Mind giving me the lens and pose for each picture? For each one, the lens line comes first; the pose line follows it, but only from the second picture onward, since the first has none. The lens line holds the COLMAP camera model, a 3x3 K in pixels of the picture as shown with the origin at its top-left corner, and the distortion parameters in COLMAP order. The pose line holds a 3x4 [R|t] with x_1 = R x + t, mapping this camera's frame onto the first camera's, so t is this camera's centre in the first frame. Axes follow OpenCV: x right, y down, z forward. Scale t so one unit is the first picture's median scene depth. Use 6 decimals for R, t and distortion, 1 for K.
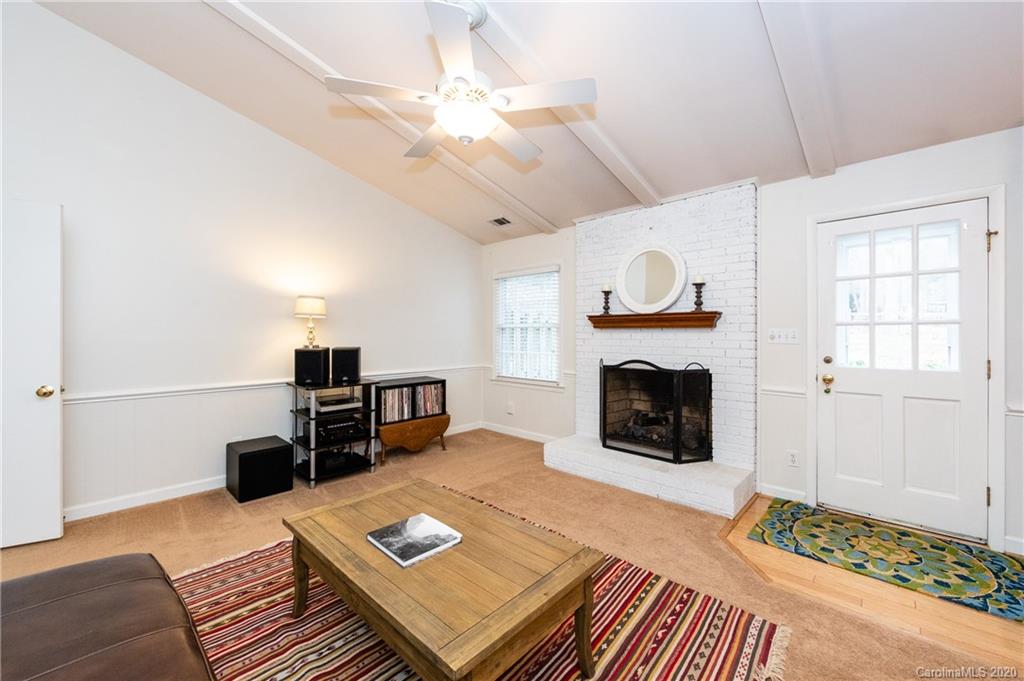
lens RADIAL K [[402.4, 0, 510.1], [0, 402.4, 335.3], [0, 0, 1]] dist [-0.000452, 0.000213]
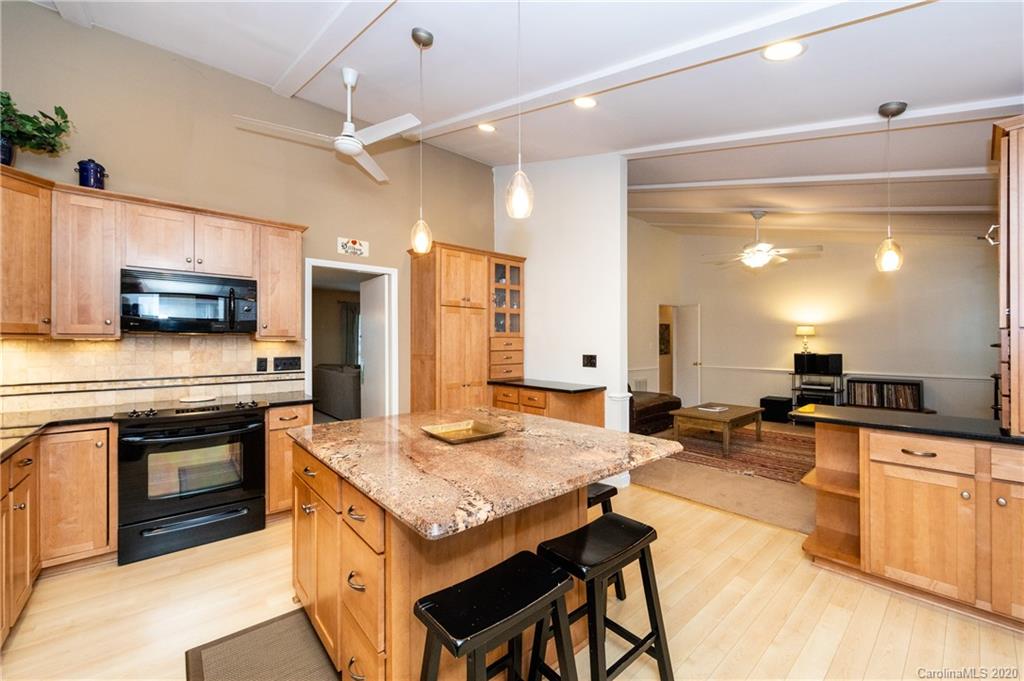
lens RADIAL K [[402.4, 0, 512.9], [0, 402.4, 342.6], [0, 0, 1]] dist [-0.000452, 0.000213]
pose [[-0.108042, -0.006443, -0.994125, 1.591962], [0.004266, 0.999967, -0.006945, -0.010871], [0.994137, -0.004991, -0.108010, -0.122401]]
